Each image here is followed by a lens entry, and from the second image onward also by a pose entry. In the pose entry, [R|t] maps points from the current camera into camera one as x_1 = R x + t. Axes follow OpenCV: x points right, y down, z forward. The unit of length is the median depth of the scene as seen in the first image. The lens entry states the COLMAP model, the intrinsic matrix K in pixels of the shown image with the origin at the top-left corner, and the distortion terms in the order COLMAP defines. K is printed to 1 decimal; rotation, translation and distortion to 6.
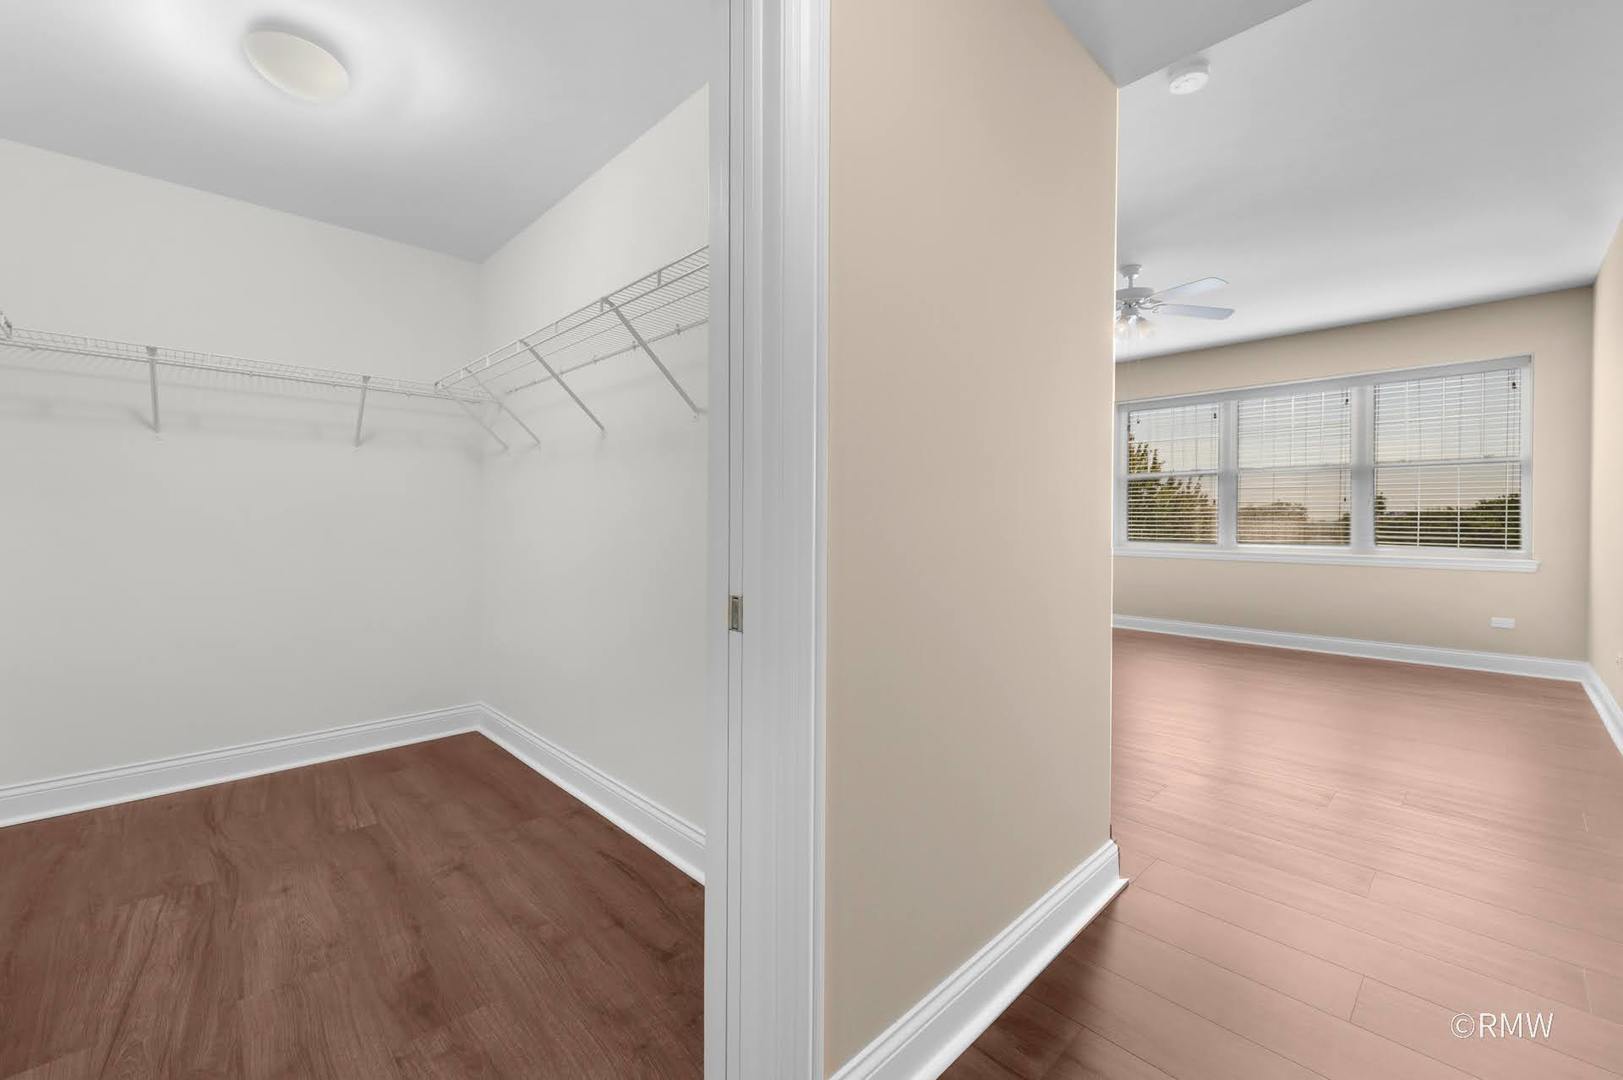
lens RADIAL K [[659.5, 0, 809.2], [0, 659.5, 528.0], [0, 0, 1]] dist [-0.002903, -0.000590]
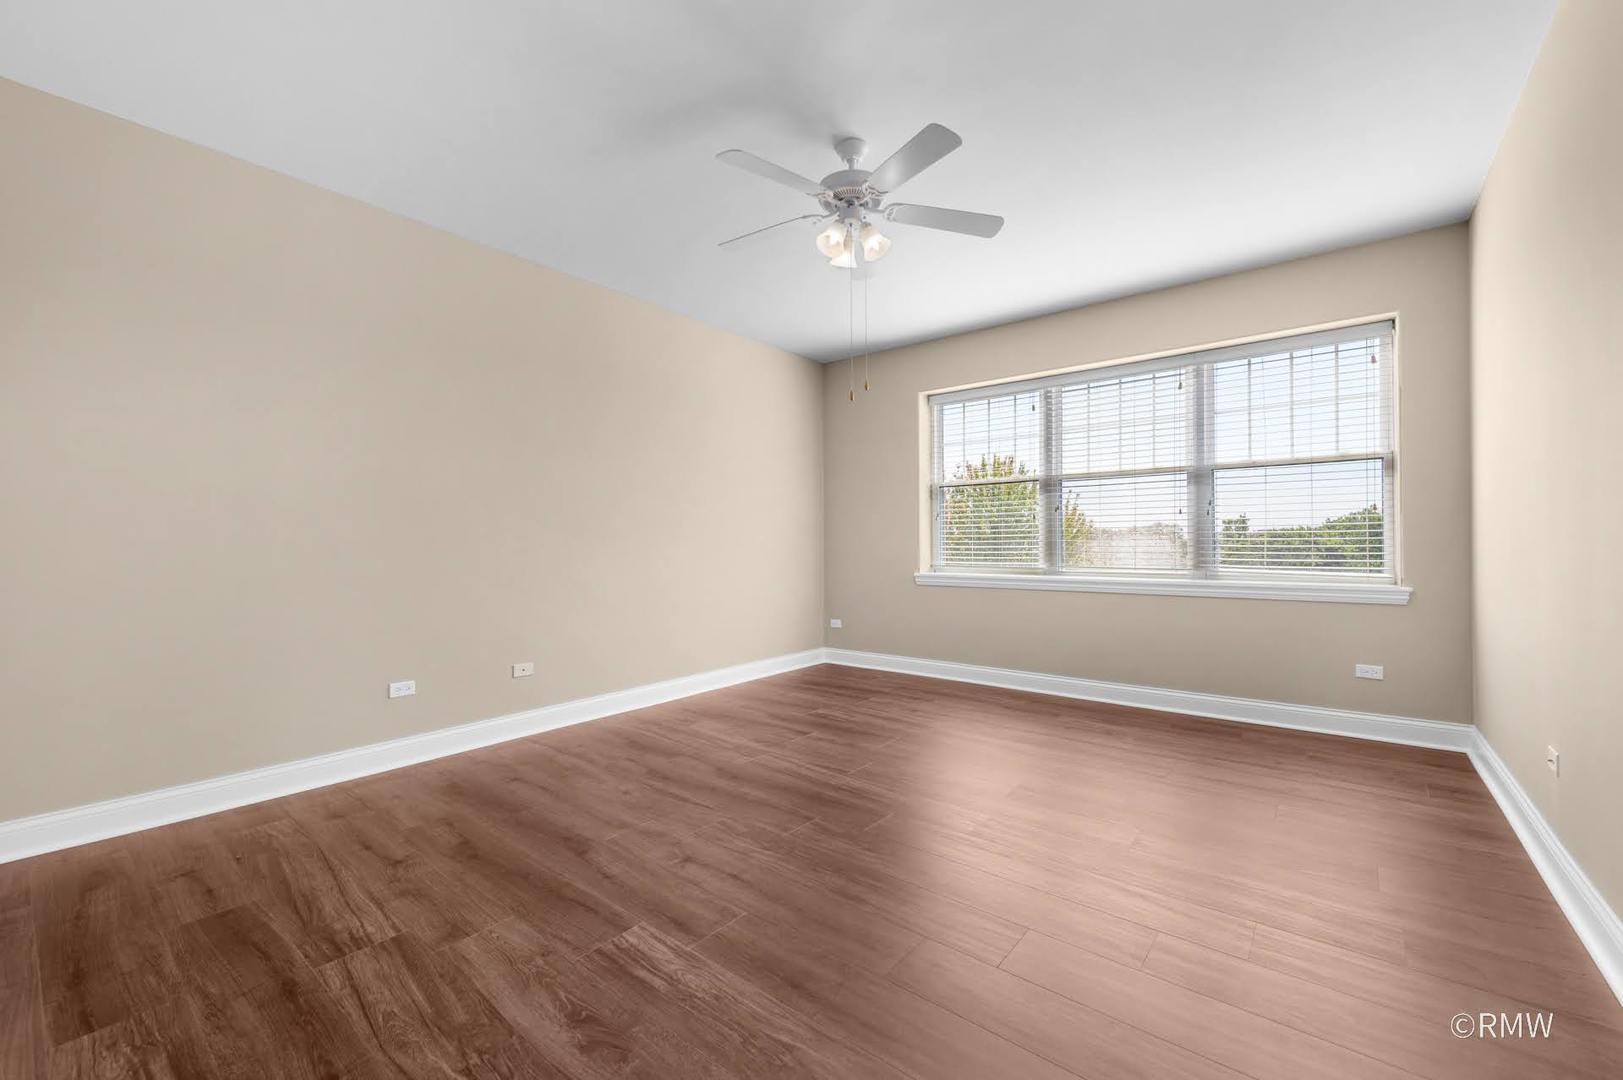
lens RADIAL K [[662.4, 0, 811.5], [0, 662.4, 540.0], [0, 0, 1]] dist [-0.000719, -0.000076]
pose [[0.990722, -0.007487, 0.135697, 0.332500], [0.009688, 0.999832, -0.015569, -0.001370], [-0.135558, 0.016739, 0.990628, 0.344270]]
